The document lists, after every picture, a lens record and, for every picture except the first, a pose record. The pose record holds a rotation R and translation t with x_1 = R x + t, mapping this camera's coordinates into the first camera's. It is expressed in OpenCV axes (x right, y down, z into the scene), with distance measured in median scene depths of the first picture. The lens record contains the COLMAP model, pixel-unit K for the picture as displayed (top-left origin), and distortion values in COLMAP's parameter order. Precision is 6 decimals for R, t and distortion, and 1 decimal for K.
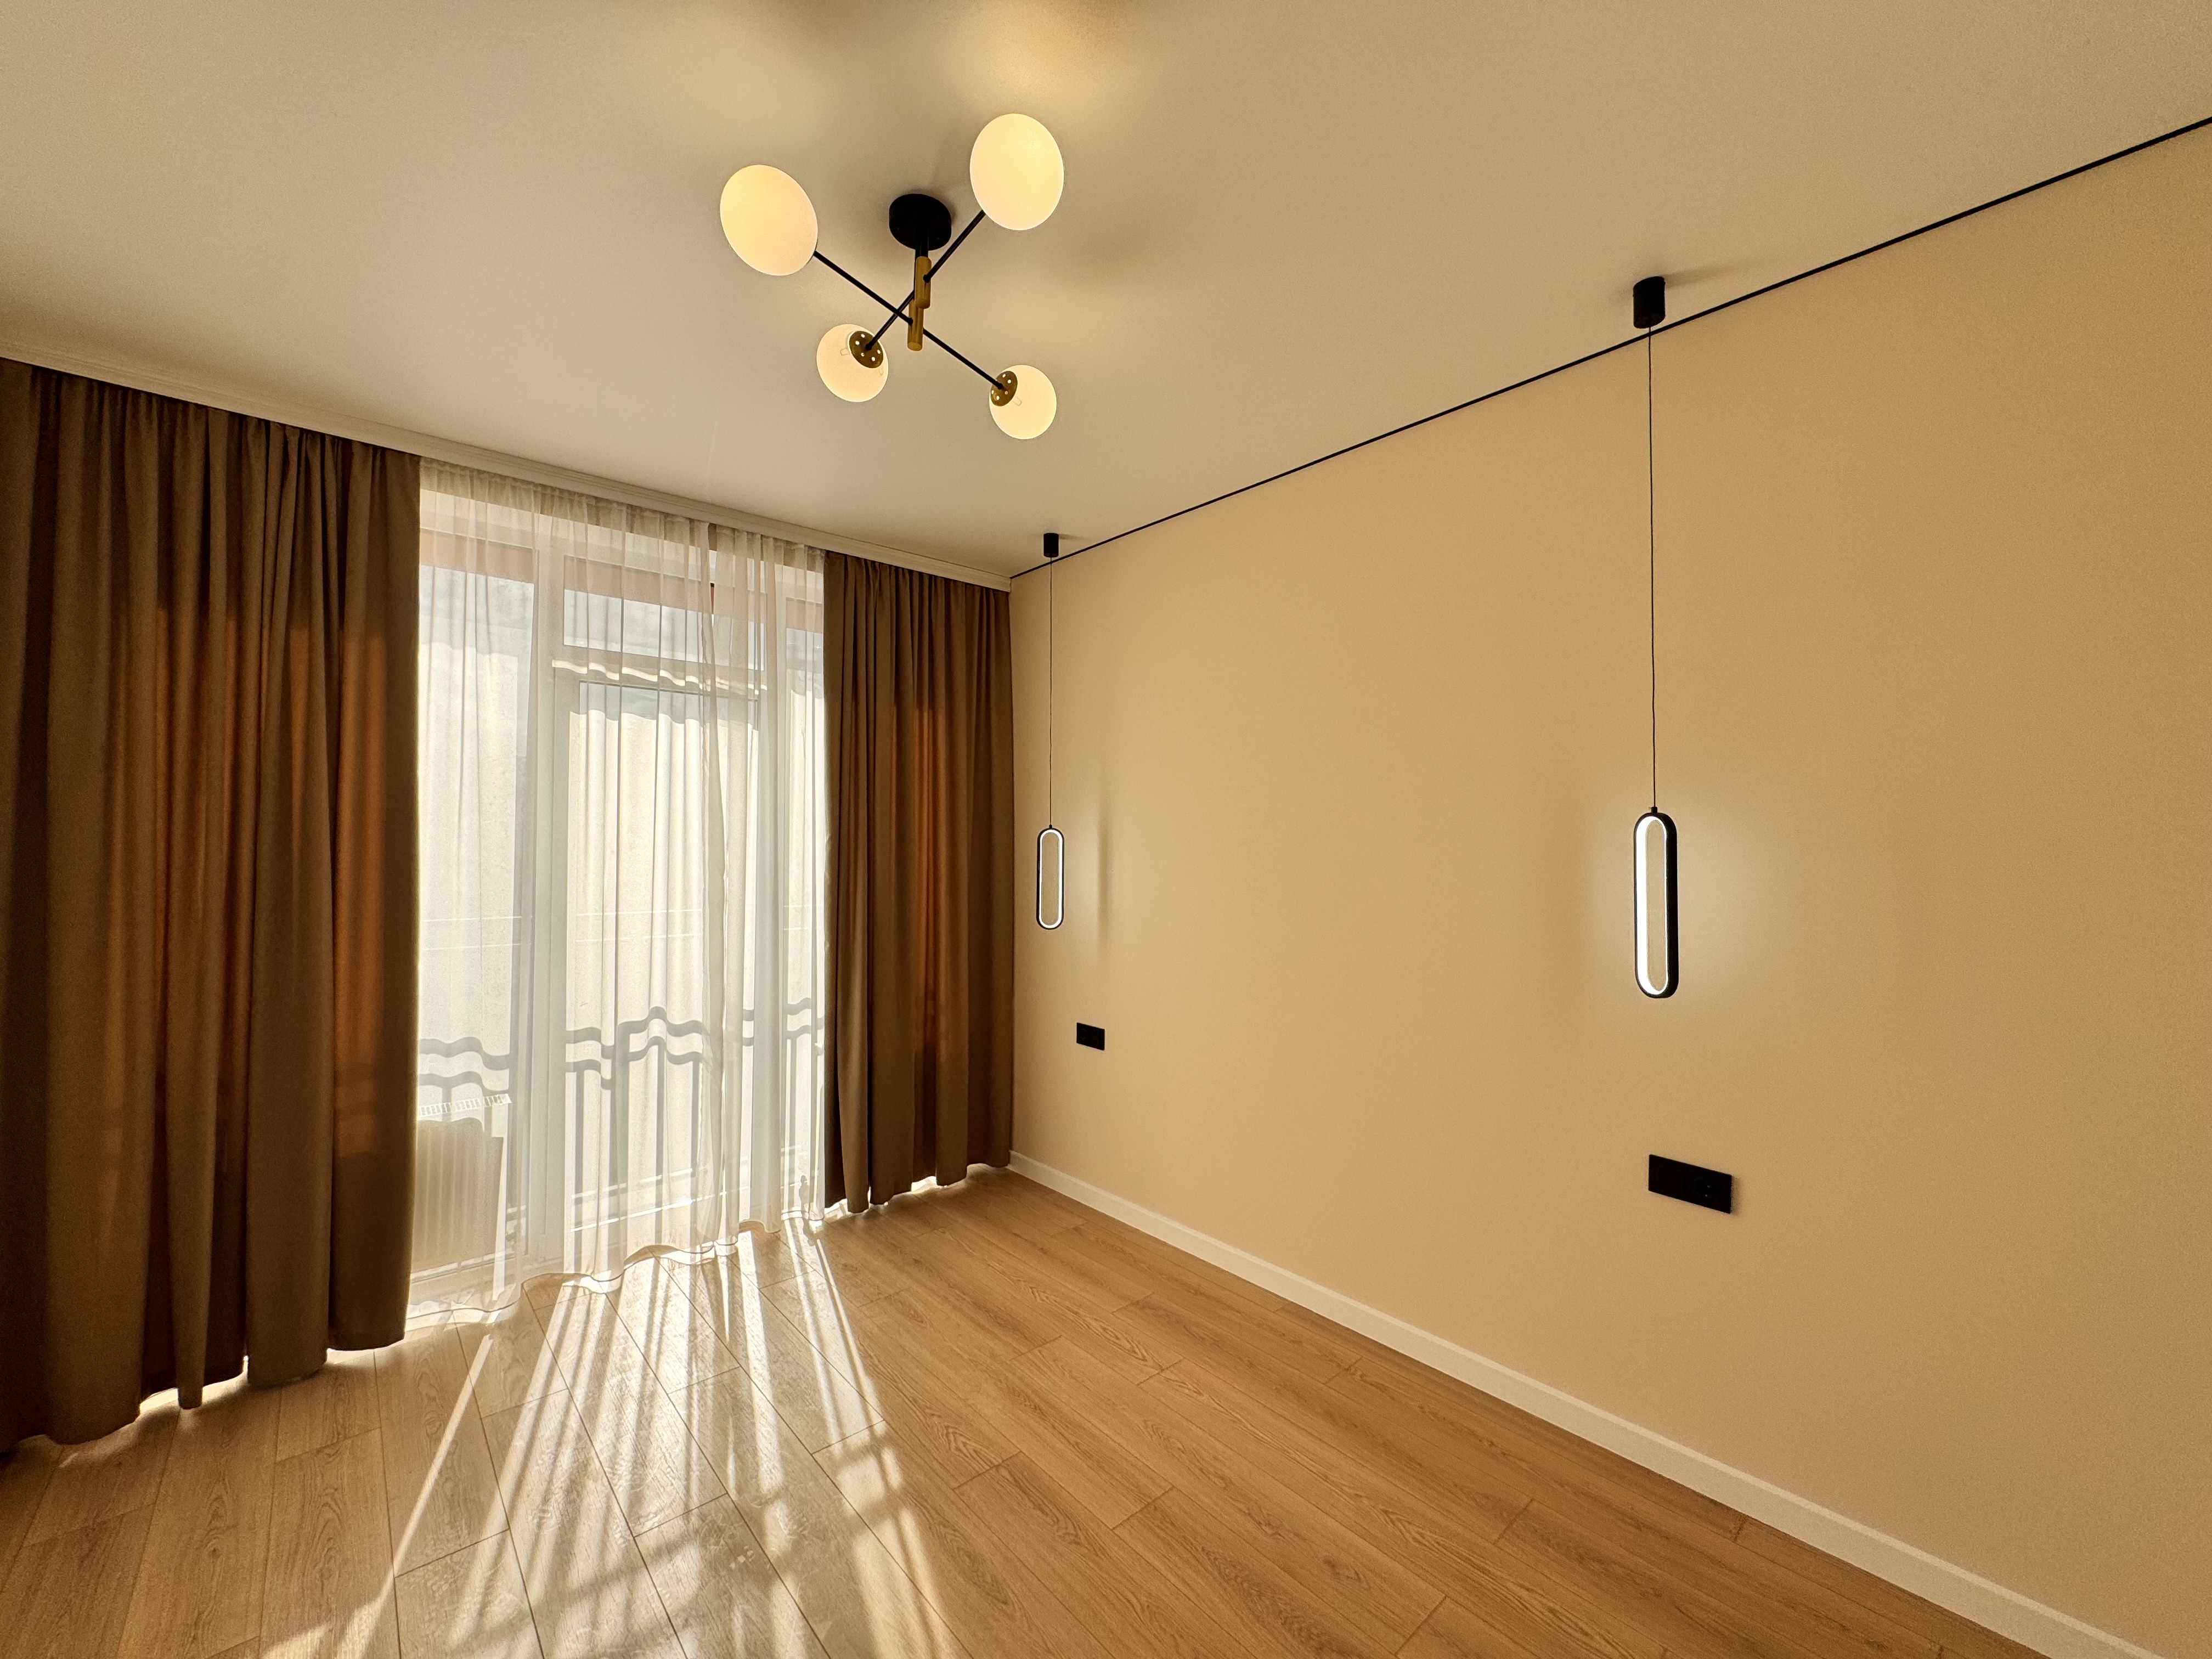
lens RADIAL K [[876.8, 0, 1110.3], [0, 876.8, 827.6], [0, 0, 1]] dist [-0.001813, 0.000211]
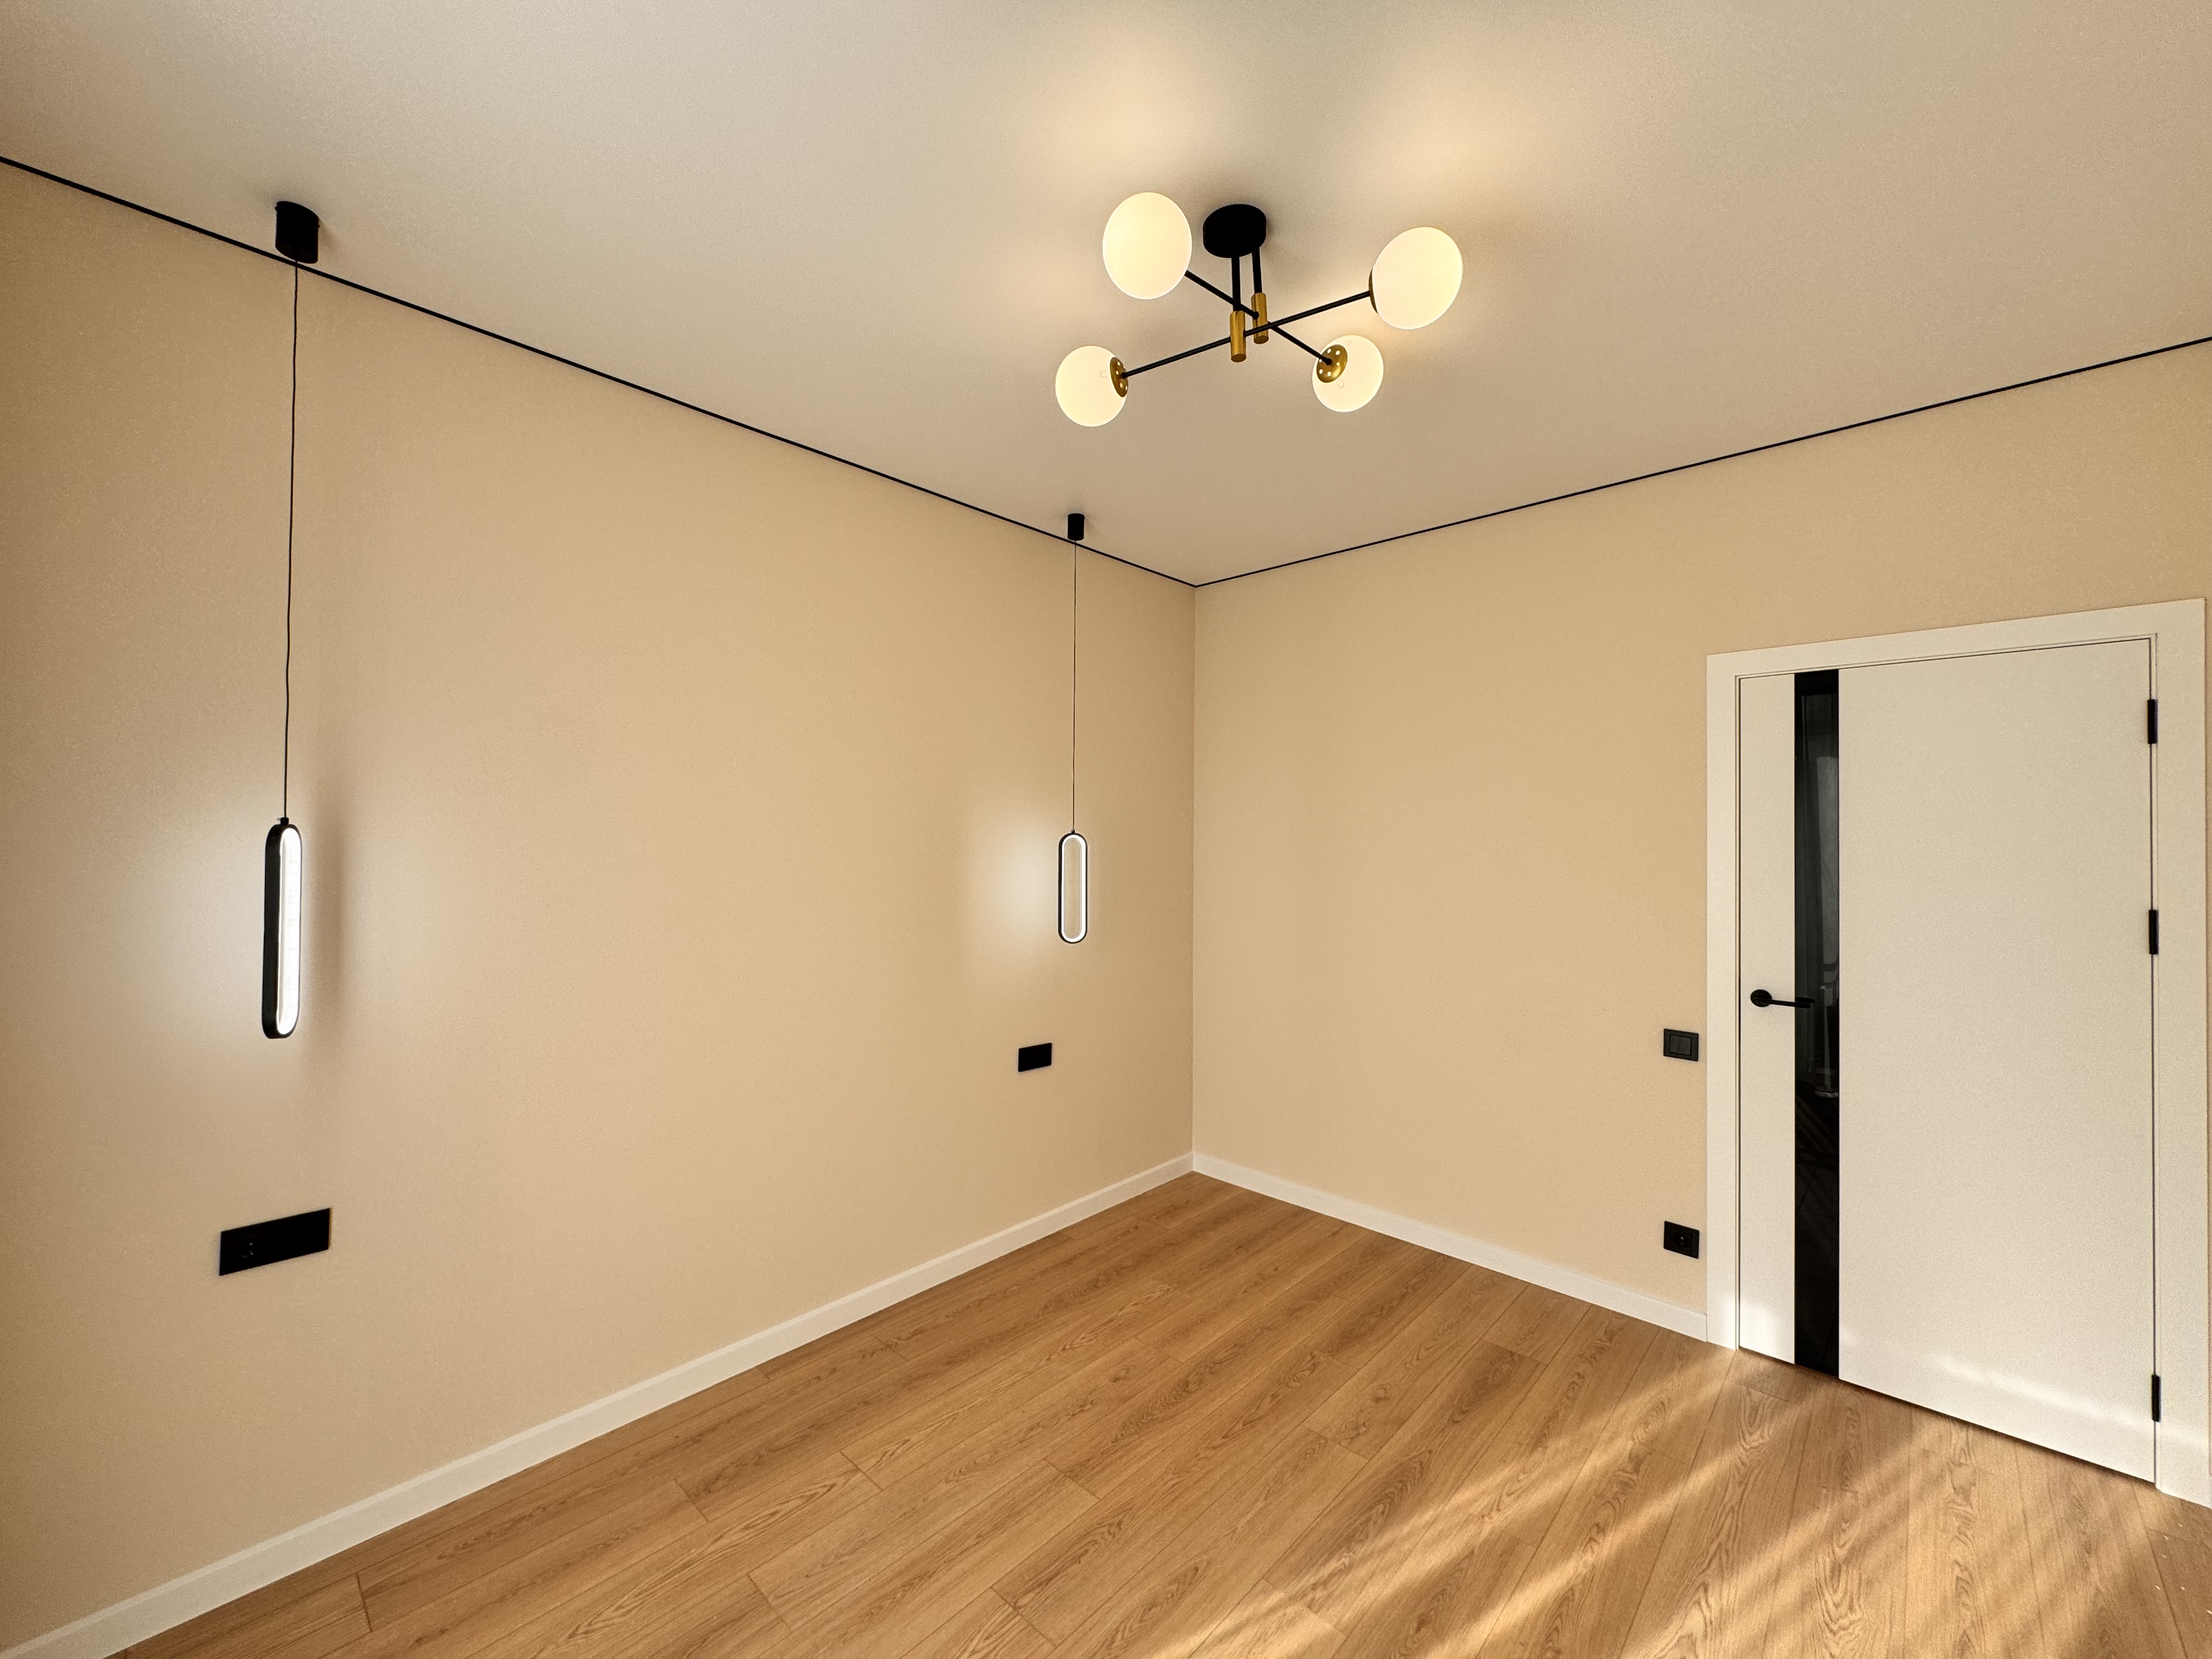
lens RADIAL K [[876.8, 0, 1106.4], [0, 876.8, 839.7], [0, 0, 1]] dist [-0.001813, 0.000211]
pose [[-0.107550, 0.013153, 0.994113, -0.970894], [-0.028526, 0.999460, -0.016310, 0.020698], [-0.993790, -0.030112, -0.107116, 1.033945]]
